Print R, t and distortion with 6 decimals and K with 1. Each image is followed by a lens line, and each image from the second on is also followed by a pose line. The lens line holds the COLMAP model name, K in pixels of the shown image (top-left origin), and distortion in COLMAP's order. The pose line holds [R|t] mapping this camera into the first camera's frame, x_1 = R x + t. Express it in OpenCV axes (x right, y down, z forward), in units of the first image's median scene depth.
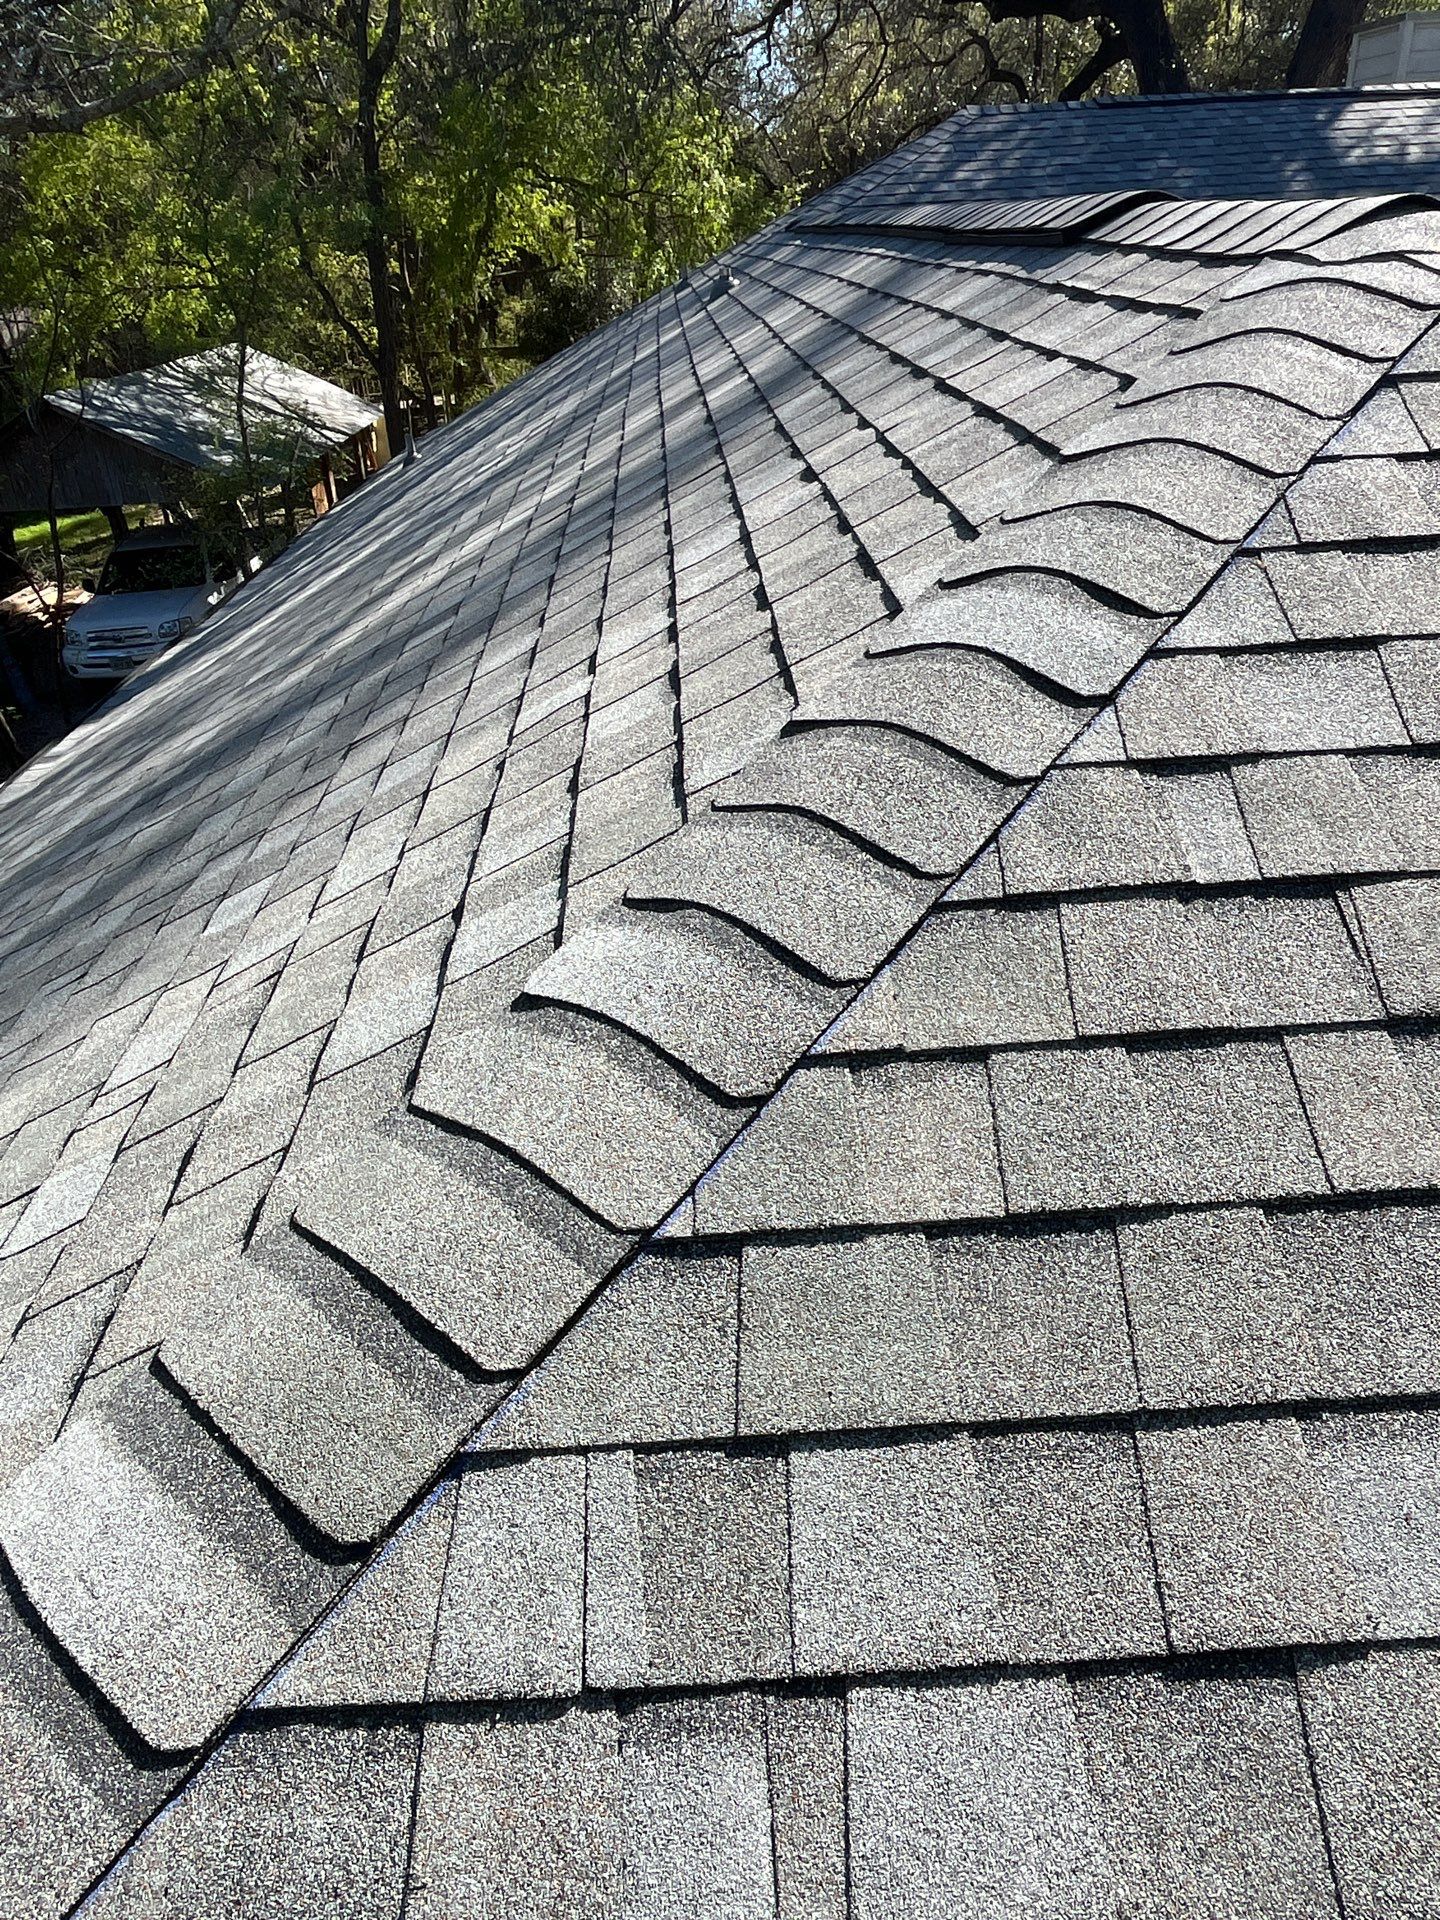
lens RADIAL K [[1306.8, 0, 720.0], [0, 1306.8, 960.0], [0, 0, 1]] dist [0.002208, -0.006292]
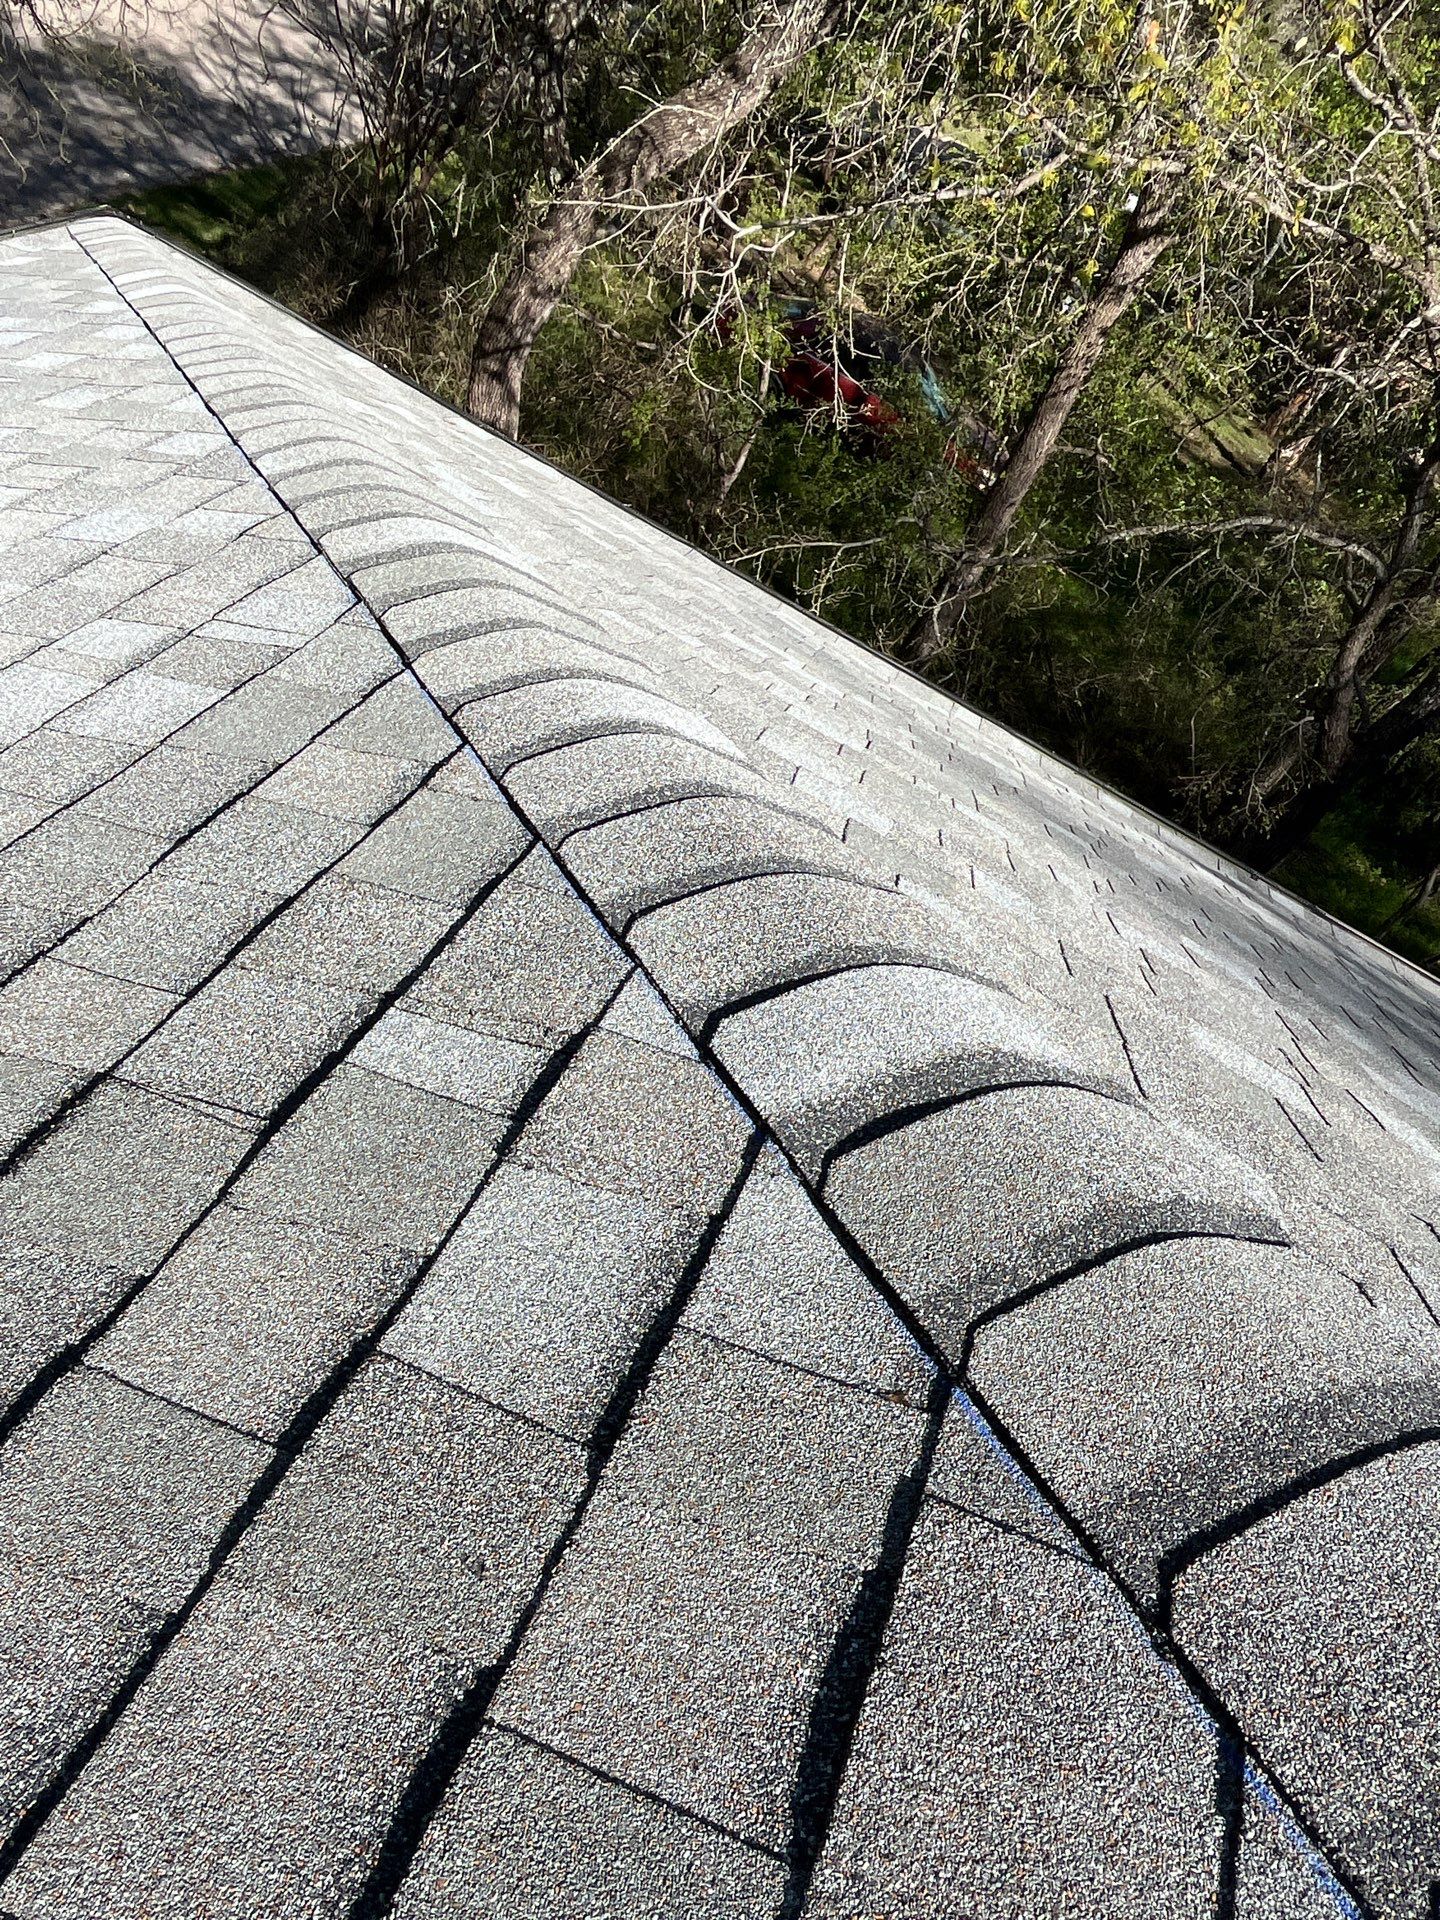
lens RADIAL K [[1306.8, 0, 720.0], [0, 1306.8, 960.0], [0, 0, 1]] dist [0.002208, -0.006292]
pose [[-0.407948, 0.657585, -0.633372, 0.713584], [-0.647428, 0.280783, 0.708518, -0.719254], [0.643751, 0.699101, 0.311195, 0.781289]]
